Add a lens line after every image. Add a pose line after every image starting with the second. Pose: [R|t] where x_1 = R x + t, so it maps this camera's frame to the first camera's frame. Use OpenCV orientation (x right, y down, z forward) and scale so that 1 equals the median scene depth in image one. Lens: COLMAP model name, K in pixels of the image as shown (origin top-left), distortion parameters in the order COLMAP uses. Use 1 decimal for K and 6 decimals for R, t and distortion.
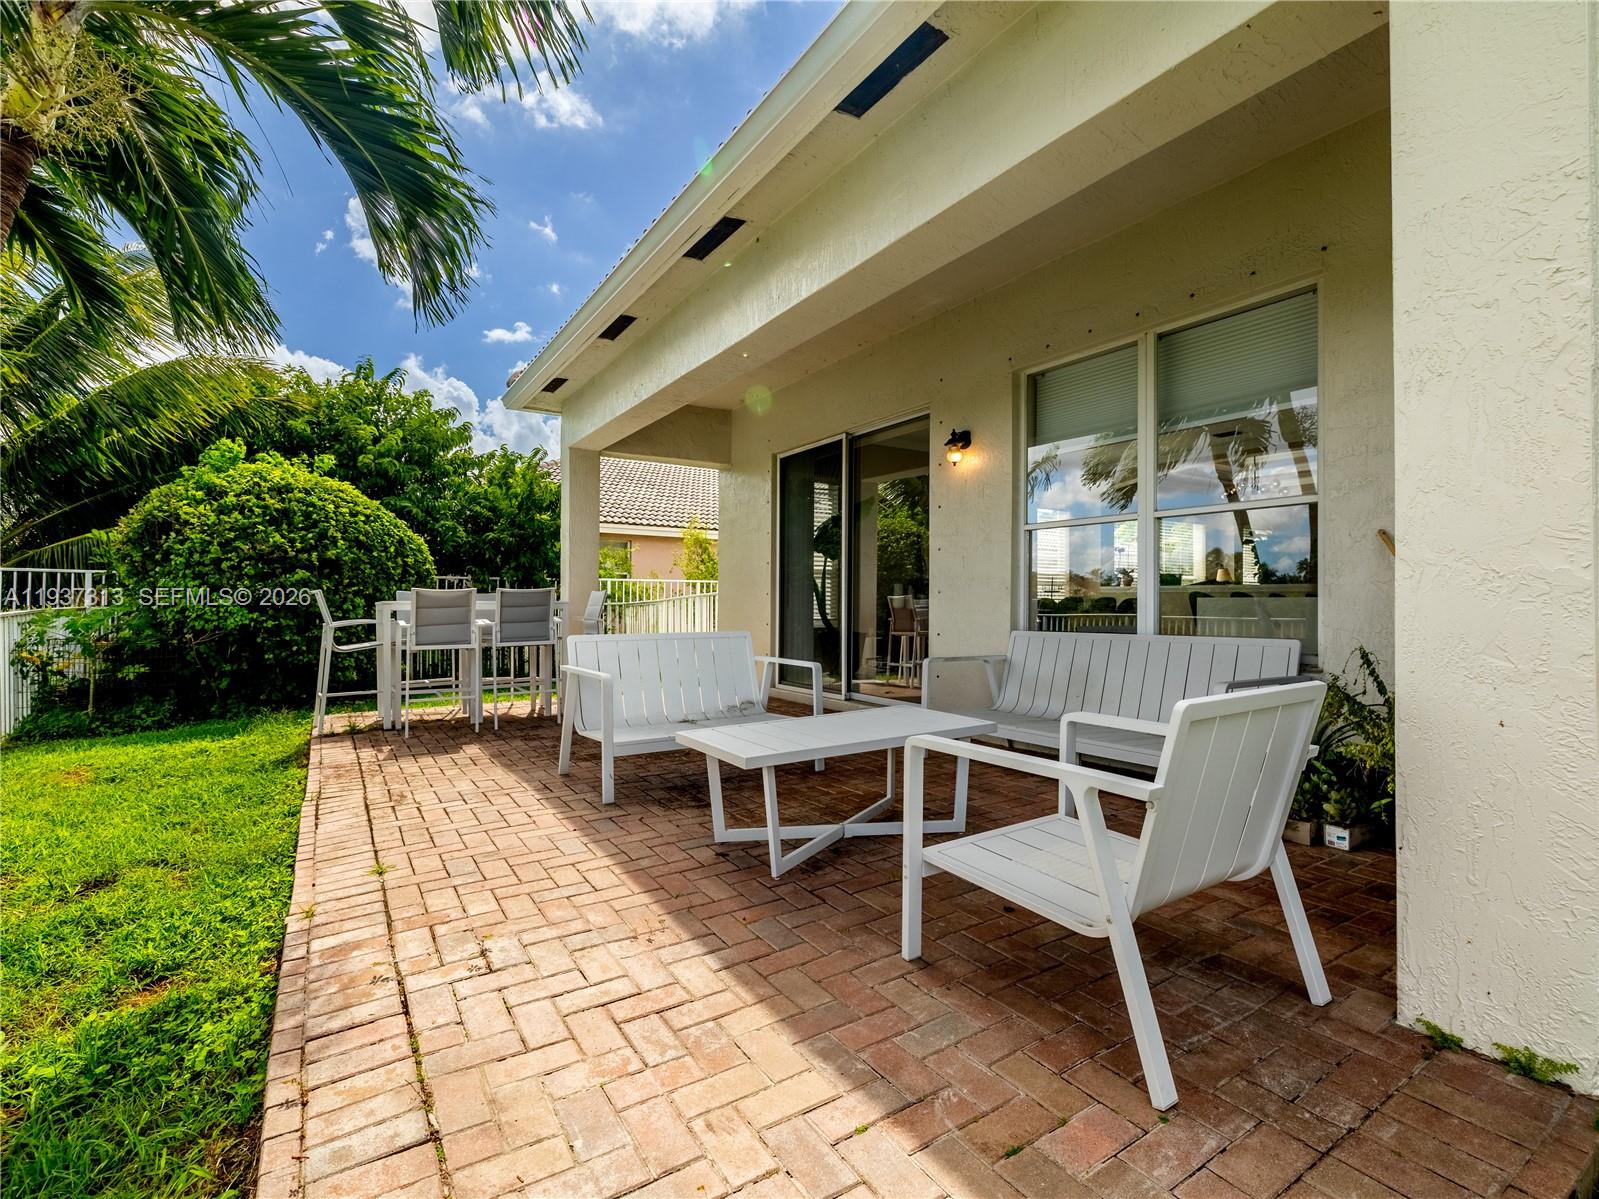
lens RADIAL K [[761.1, 0, 800.6], [0, 761.1, 588.6], [0, 0, 1]] dist [-0.002842, -0.000659]
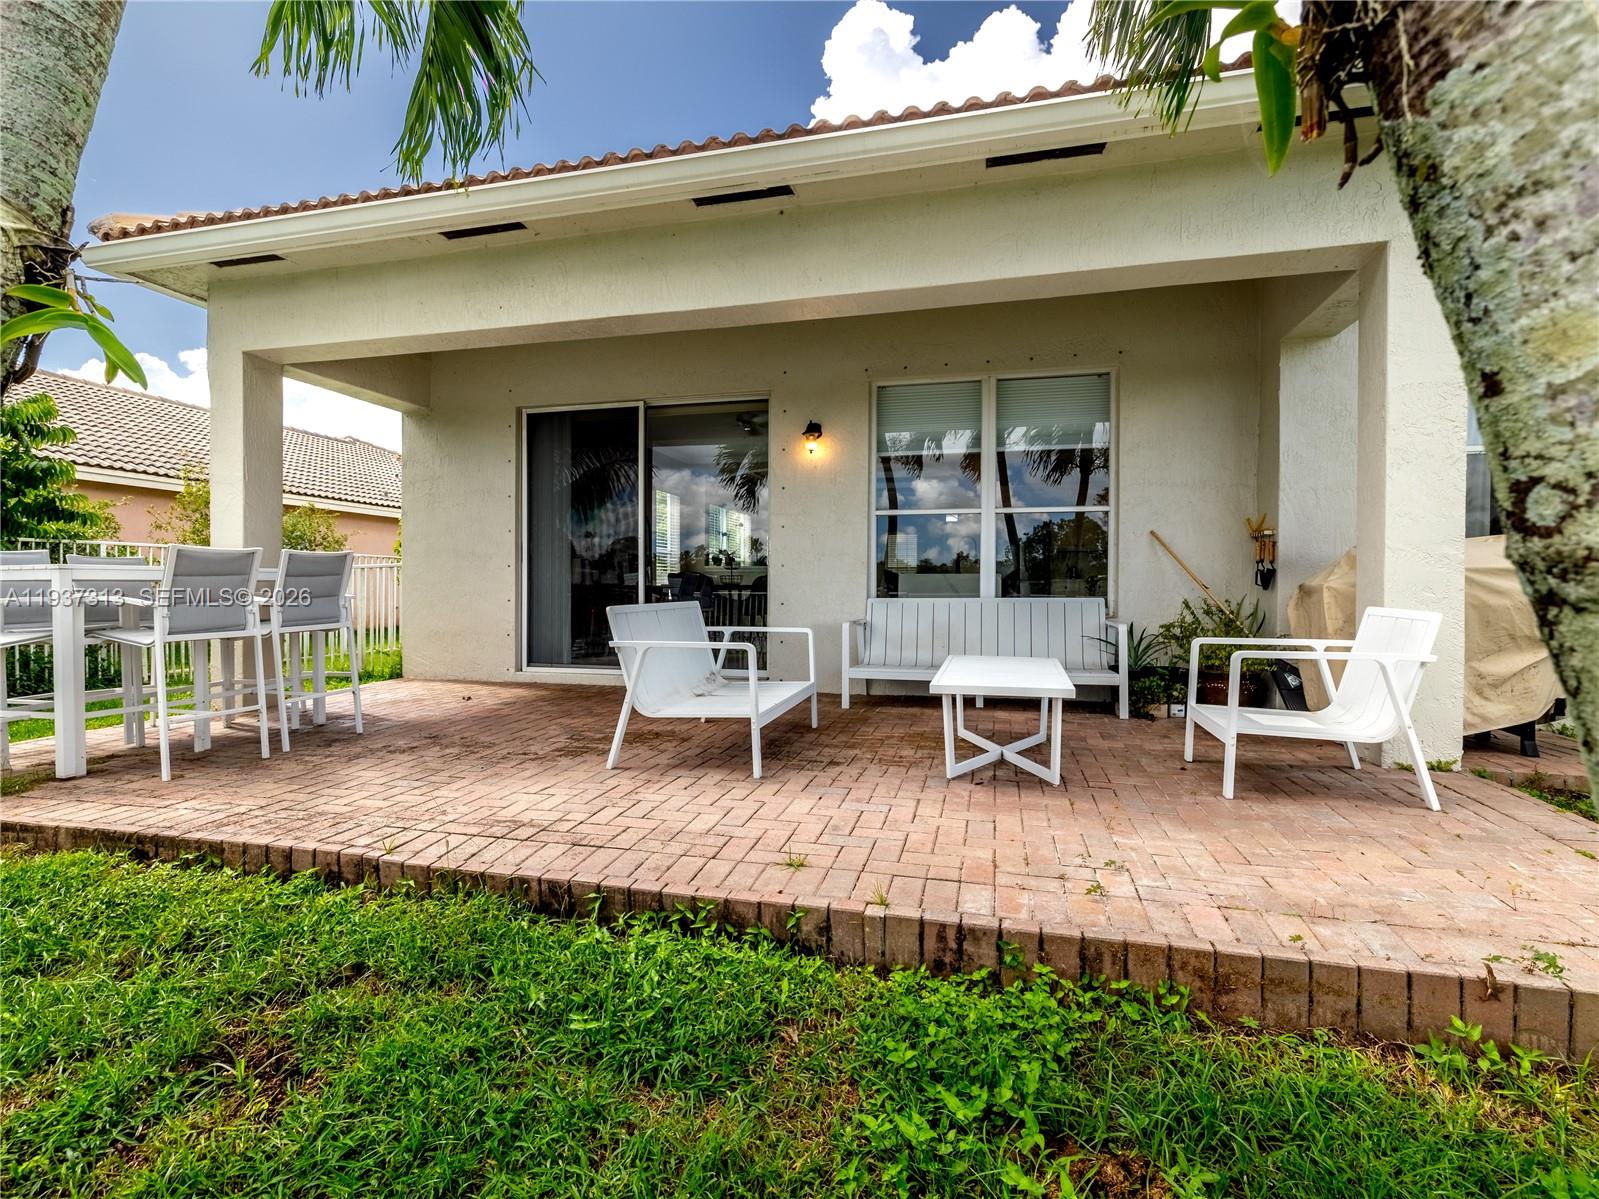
lens RADIAL K [[761.1, 0, 800.6], [0, 761.1, 588.6], [0, 0, 1]] dist [-0.002842, -0.000659]
pose [[0.726906, -0.001282, 0.686736, -0.484775], [-0.011503, 0.999835, 0.014042, 0.019363], [-0.686641, -0.018107, 0.726771, 0.157416]]
